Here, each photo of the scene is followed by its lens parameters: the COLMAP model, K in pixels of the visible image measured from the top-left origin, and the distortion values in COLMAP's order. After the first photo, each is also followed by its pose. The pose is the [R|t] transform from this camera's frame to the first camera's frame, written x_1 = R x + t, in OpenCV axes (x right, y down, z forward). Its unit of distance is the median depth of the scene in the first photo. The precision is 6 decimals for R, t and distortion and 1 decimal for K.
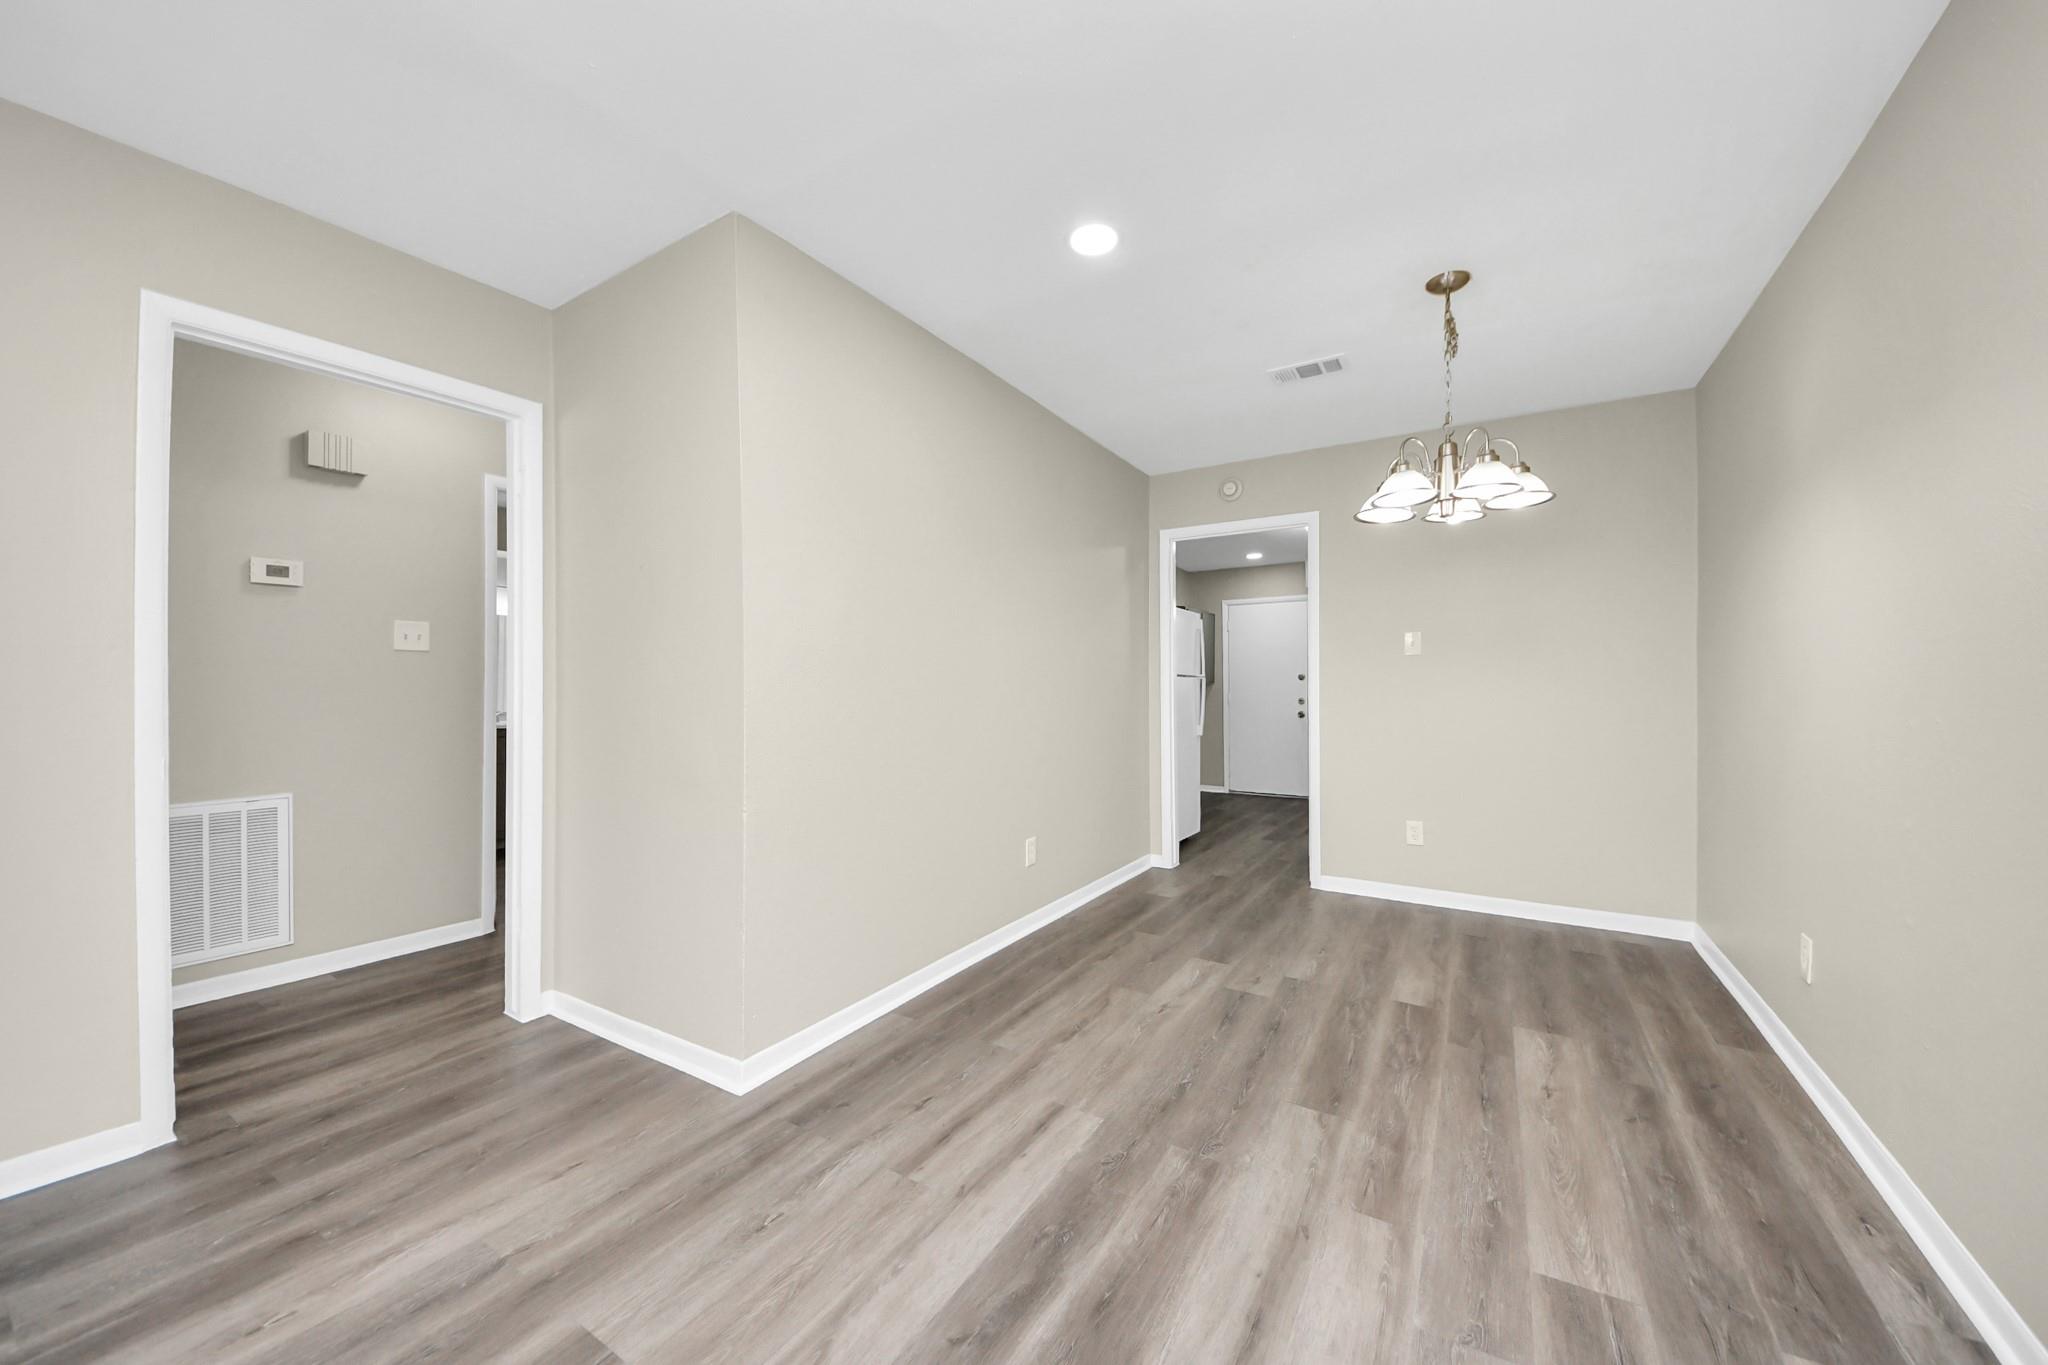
lens RADIAL K [[721.2, 0, 1033.4], [0, 721.2, 677.6], [0, 0, 1]] dist [0.021942, -0.016622]
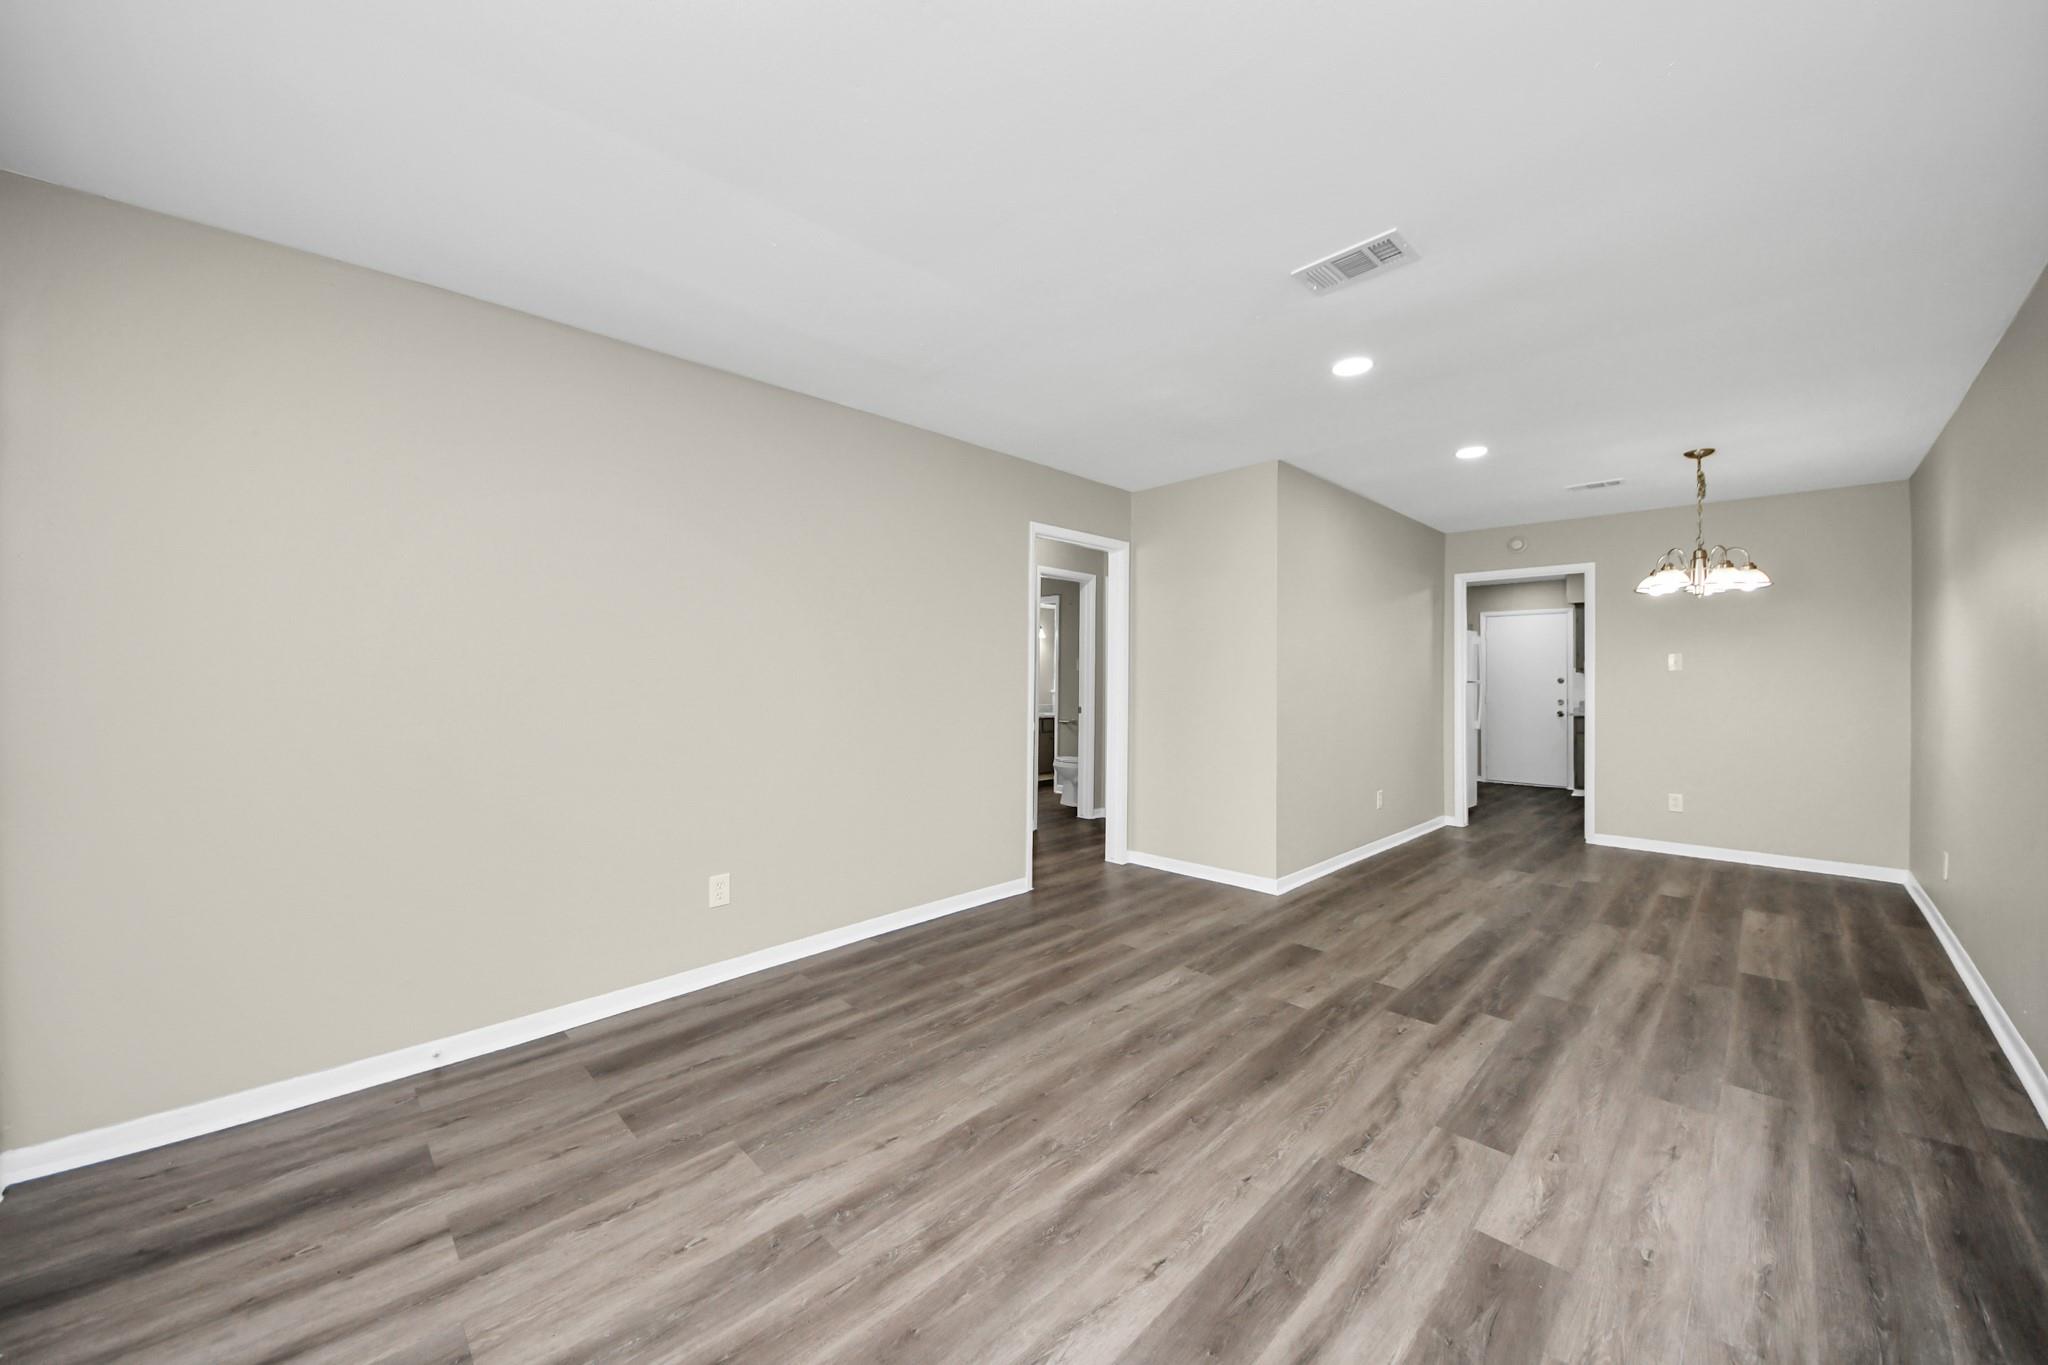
lens RADIAL K [[723.2, 0, 1021.8], [0, 723.2, 664.6], [0, 0, 1]] dist [-0.000585, -0.008971]
pose [[0.968131, 0.006965, -0.250349, -0.467244], [-0.009214, 0.999927, -0.007813, -0.033155], [0.250276, 0.009870, 0.968124, -0.879581]]
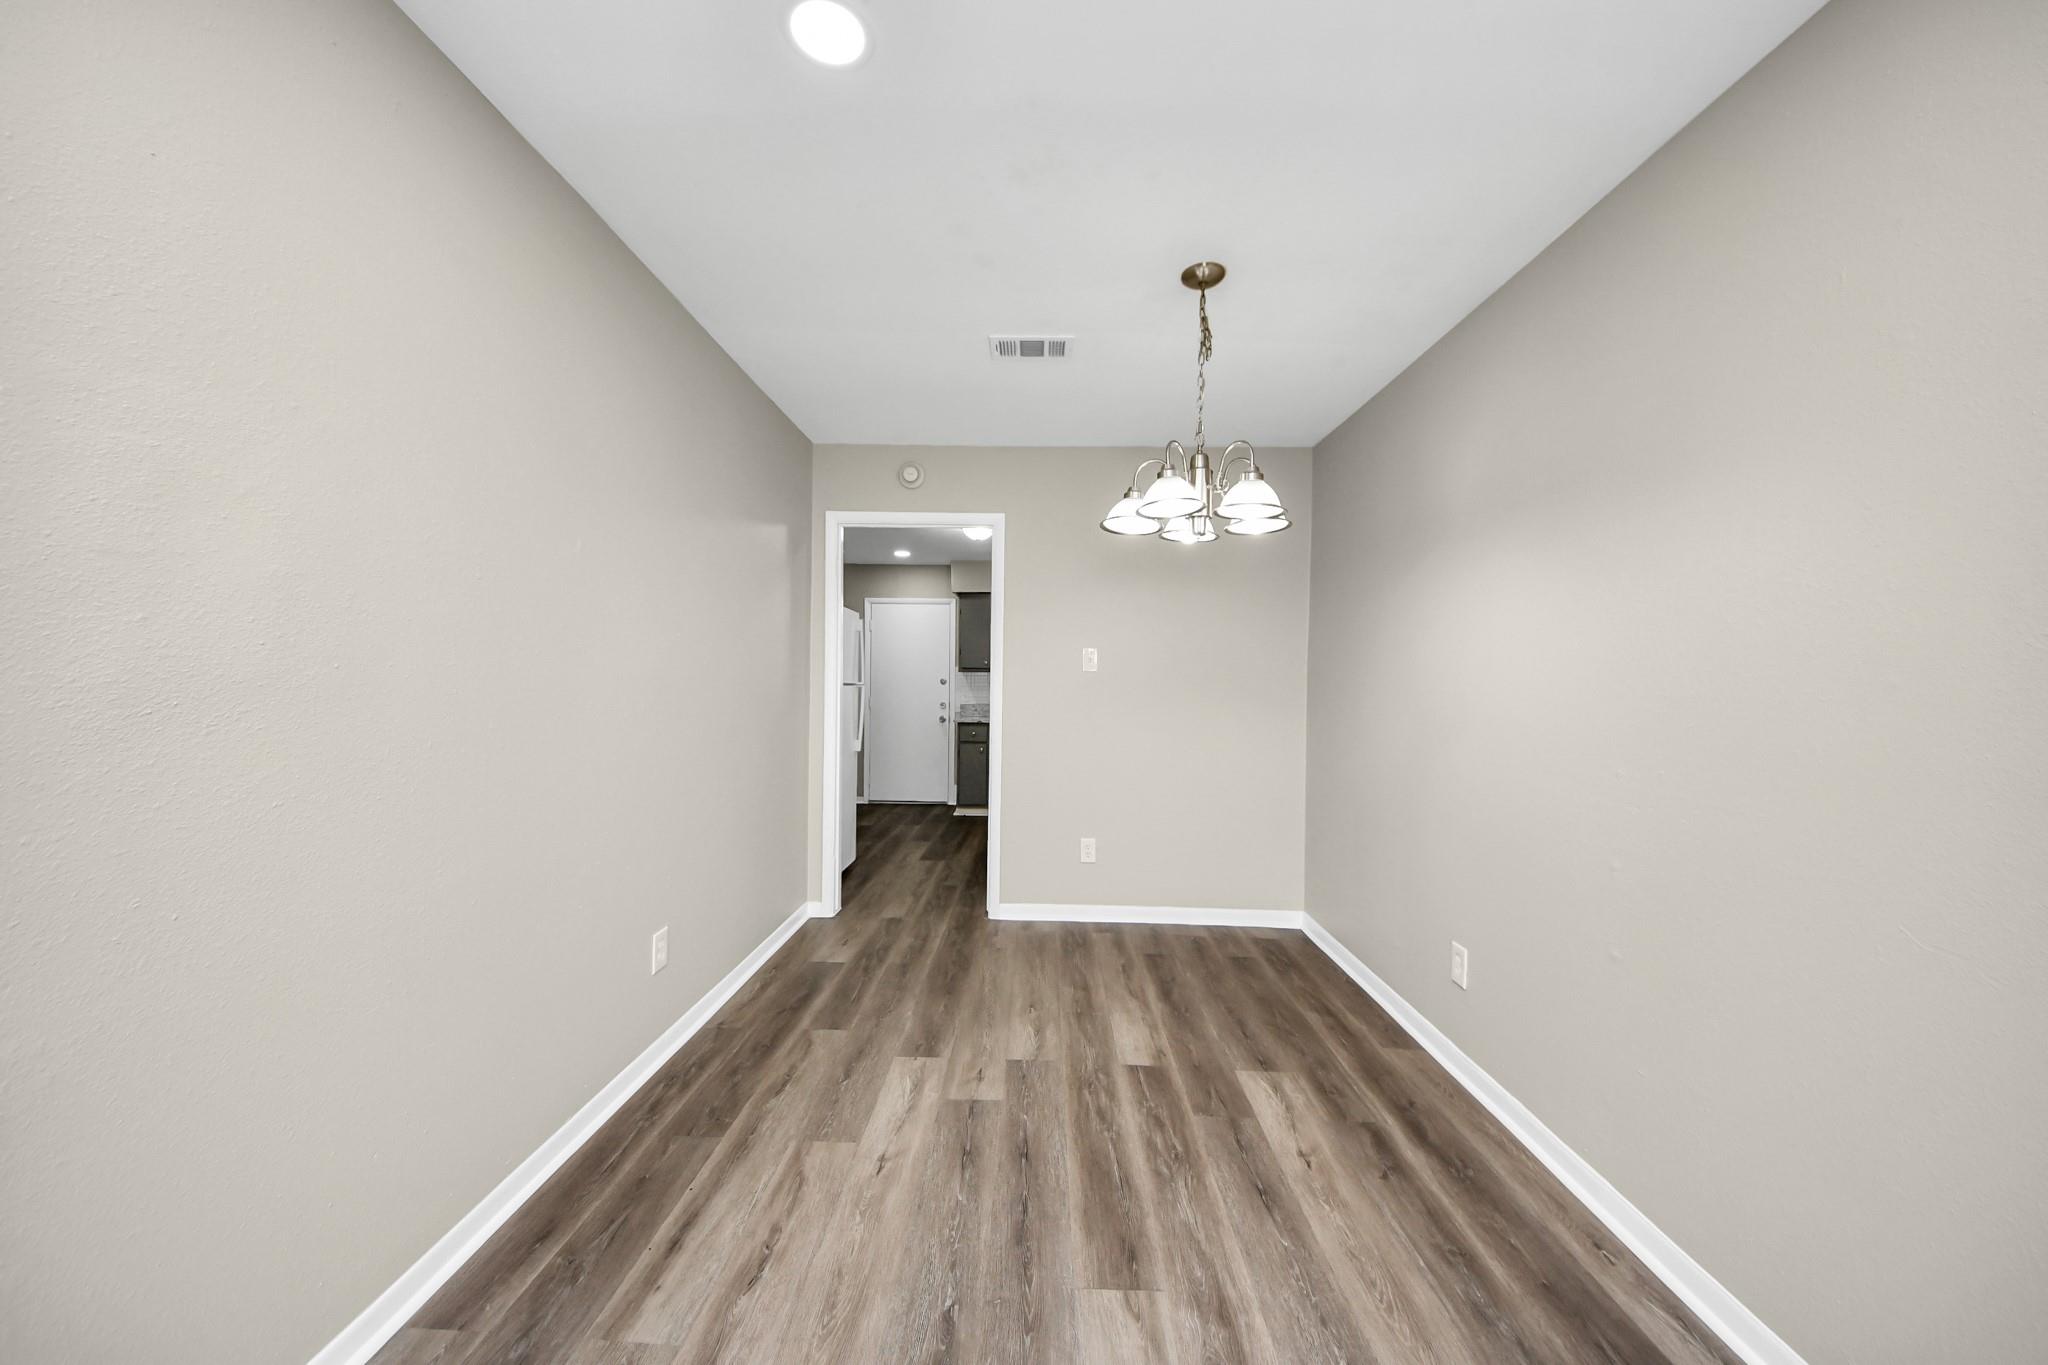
lens RADIAL K [[710.1, 0, 1017.9], [0, 710.1, 680.7], [0, 0, 1]] dist [0.033133, -0.023557]
pose [[0.867605, 0.012682, 0.497093, -0.065489], [-0.020607, 0.999733, 0.010461, -0.039122], [-0.496827, -0.019319, 0.867634, 0.304838]]
